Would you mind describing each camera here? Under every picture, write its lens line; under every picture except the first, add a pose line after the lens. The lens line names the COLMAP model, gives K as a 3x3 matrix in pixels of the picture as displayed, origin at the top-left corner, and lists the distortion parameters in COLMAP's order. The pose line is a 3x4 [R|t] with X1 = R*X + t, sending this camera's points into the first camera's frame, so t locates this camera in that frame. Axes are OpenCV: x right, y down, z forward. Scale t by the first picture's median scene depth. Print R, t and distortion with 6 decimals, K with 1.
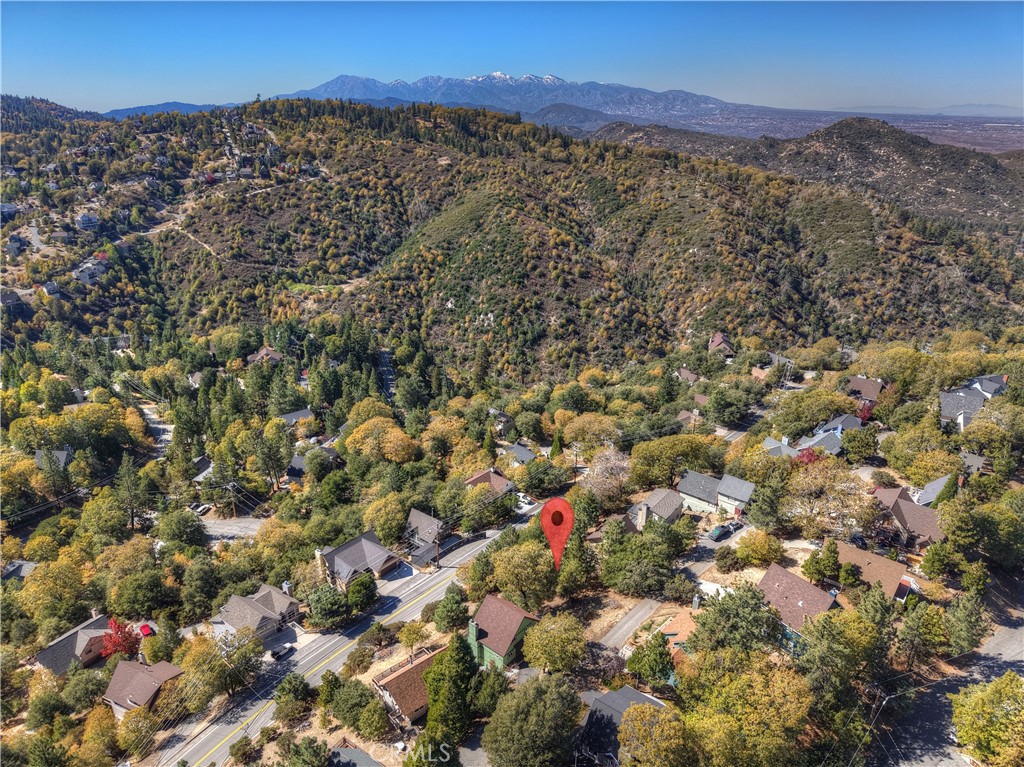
lens RADIAL K [[681.4, 0, 515.3], [0, 681.4, 404.8], [0, 0, 1]] dist [-0.003327, -0.001005]
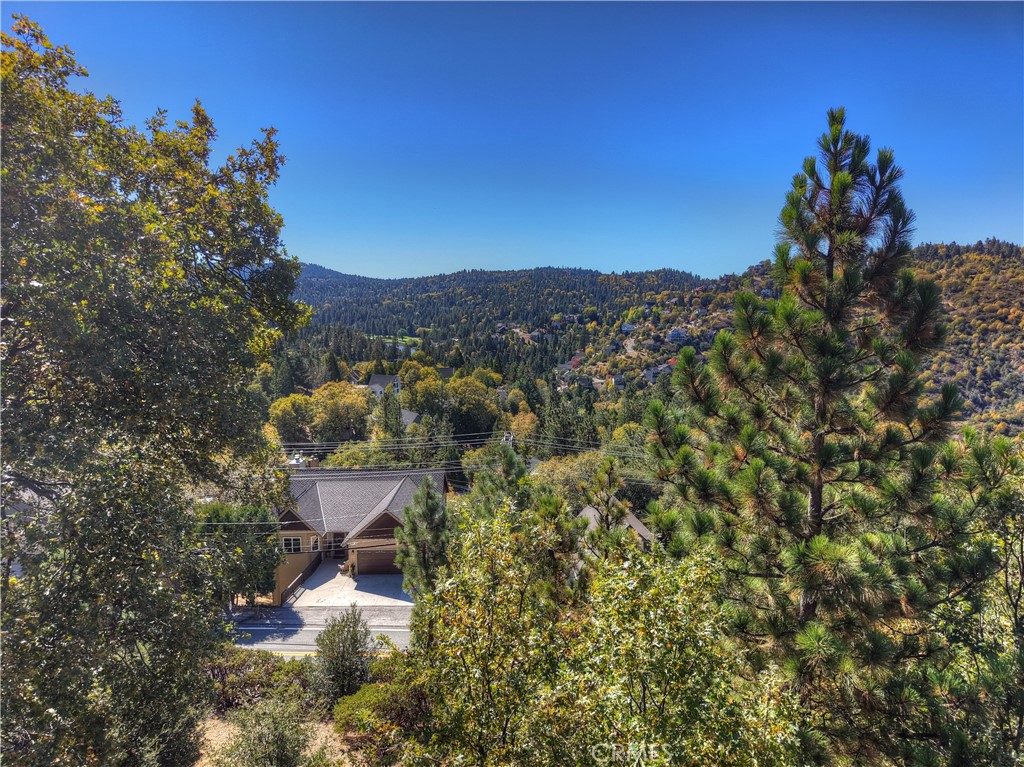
lens RADIAL K [[686.7, 0, 516.0], [0, 686.7, 386.5], [0, 0, 1]] dist [0.031006, -0.030323]
pose [[0.652209, 0.093861, -0.752206, 0.019117], [-0.307069, 0.939957, -0.148958, 0.038693], [0.693060, 0.328131, 0.641870, 0.160866]]
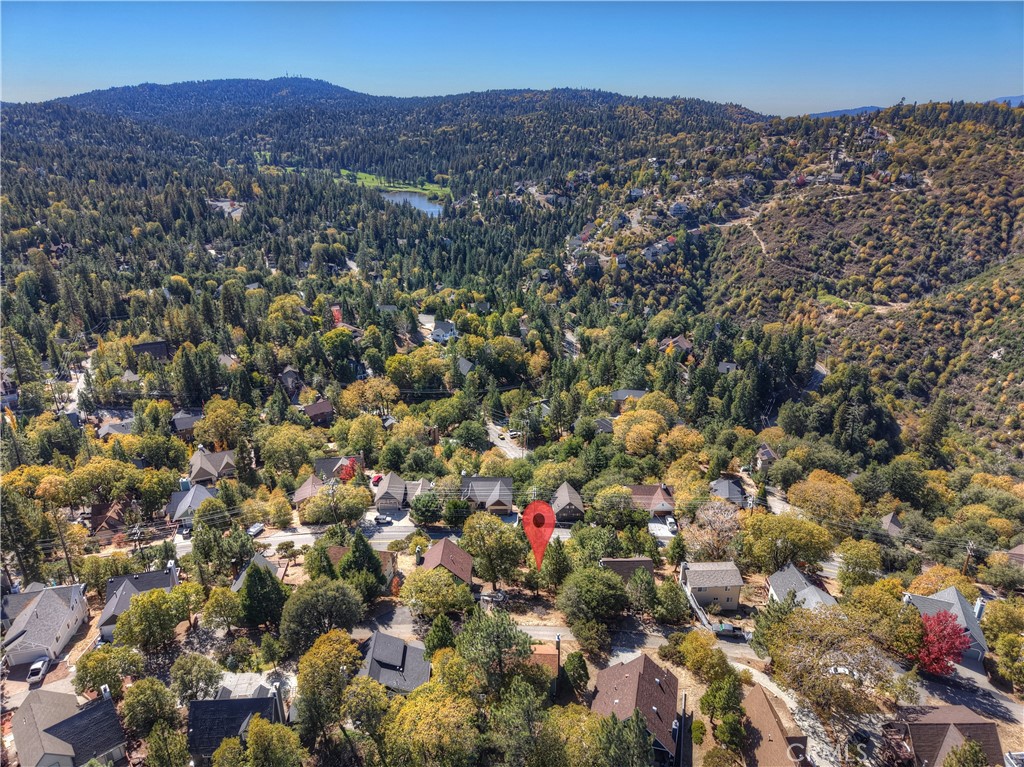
lens RADIAL K [[686.7, 0, 516.0], [0, 686.7, 386.5], [0, 0, 1]] dist [0.031006, -0.030323]
pose [[0.636203, 0.286905, -0.716192, 0.120231], [-0.310824, 0.944932, 0.102429, -0.017107], [0.706140, 0.157444, 0.690346, 0.037232]]
